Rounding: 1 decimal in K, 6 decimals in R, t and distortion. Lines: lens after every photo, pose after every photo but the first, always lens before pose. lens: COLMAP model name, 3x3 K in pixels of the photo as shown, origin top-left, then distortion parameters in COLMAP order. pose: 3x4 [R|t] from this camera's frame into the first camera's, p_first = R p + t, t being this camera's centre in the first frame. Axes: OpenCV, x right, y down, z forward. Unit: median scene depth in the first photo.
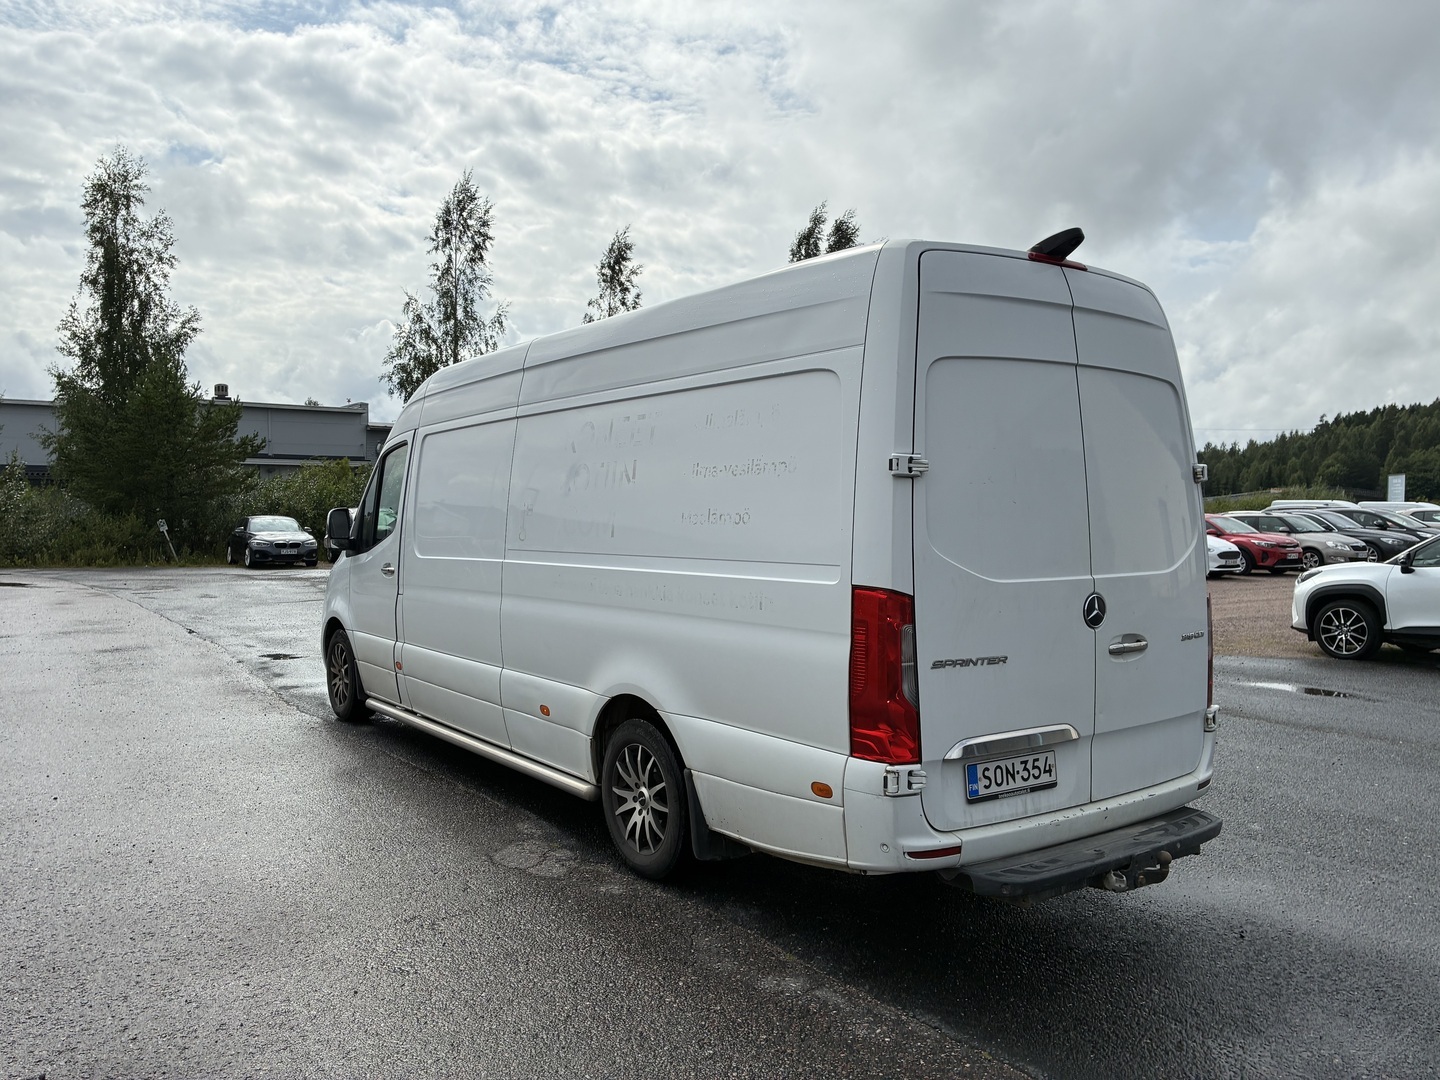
lens RADIAL K [[1087.1, 0, 720.0], [0, 1087.1, 540.0], [0, 0, 1]] dist [0.094632, -0.134762]
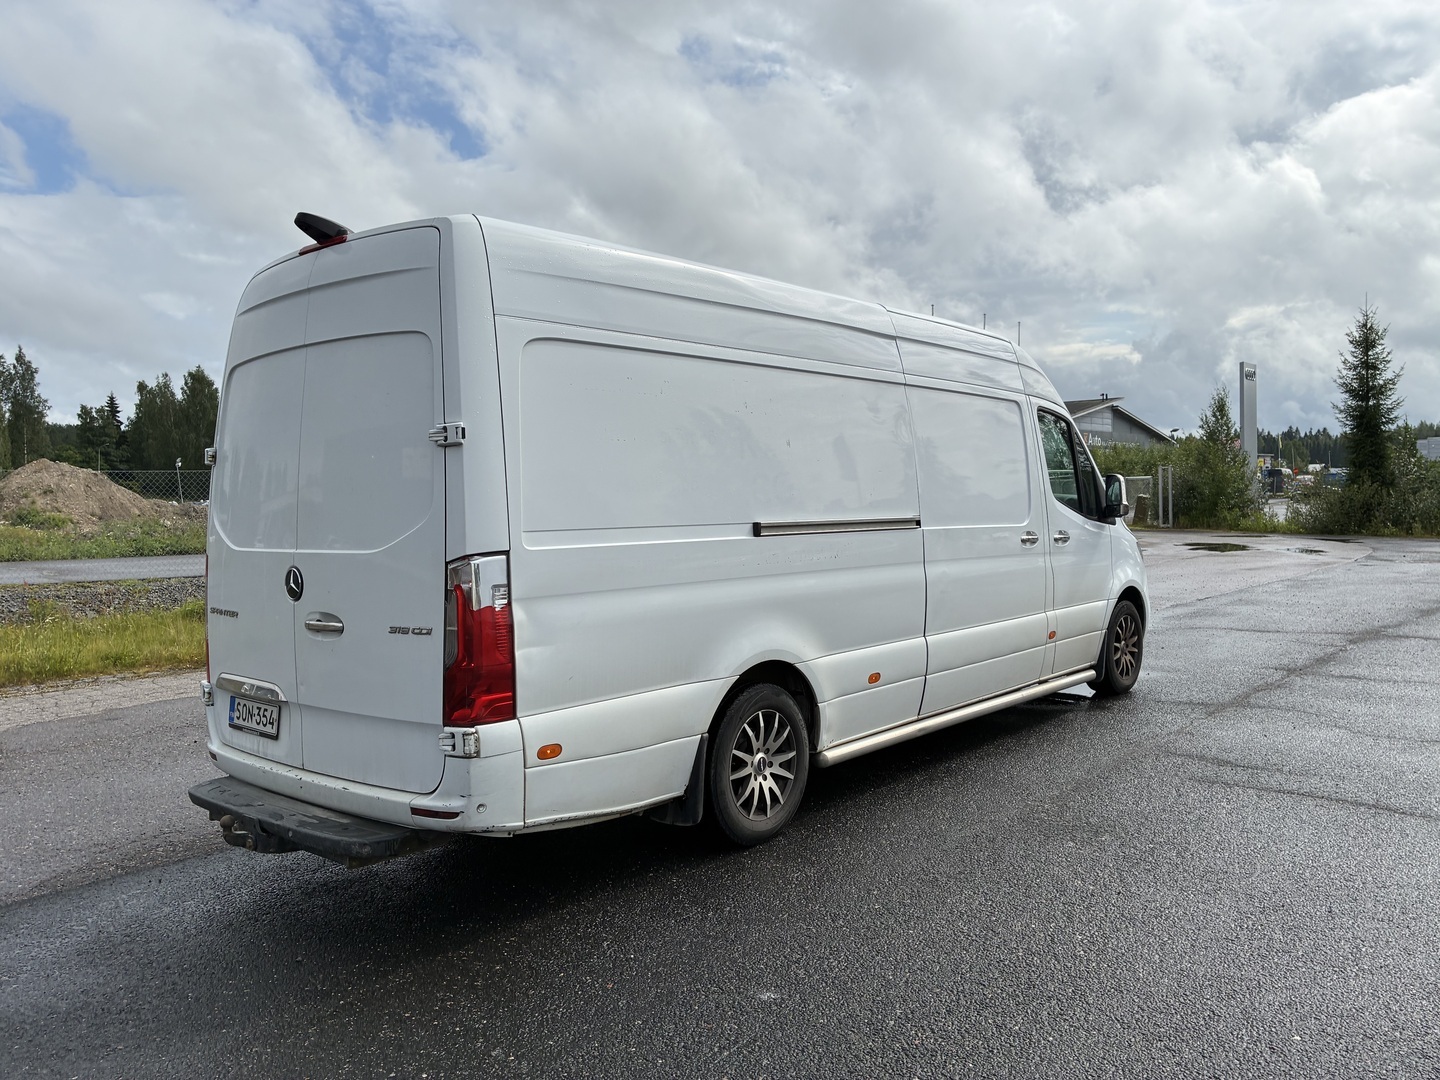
lens RADIAL K [[1087.1, 0, 720.0], [0, 1087.1, 540.0], [0, 0, 1]] dist [0.094632, -0.134762]
pose [[0.232476, 0.030821, -0.972114, 1.416625], [-0.000080, 0.999498, 0.031670, -0.009320], [0.972602, -0.007285, 0.232362, 1.133684]]
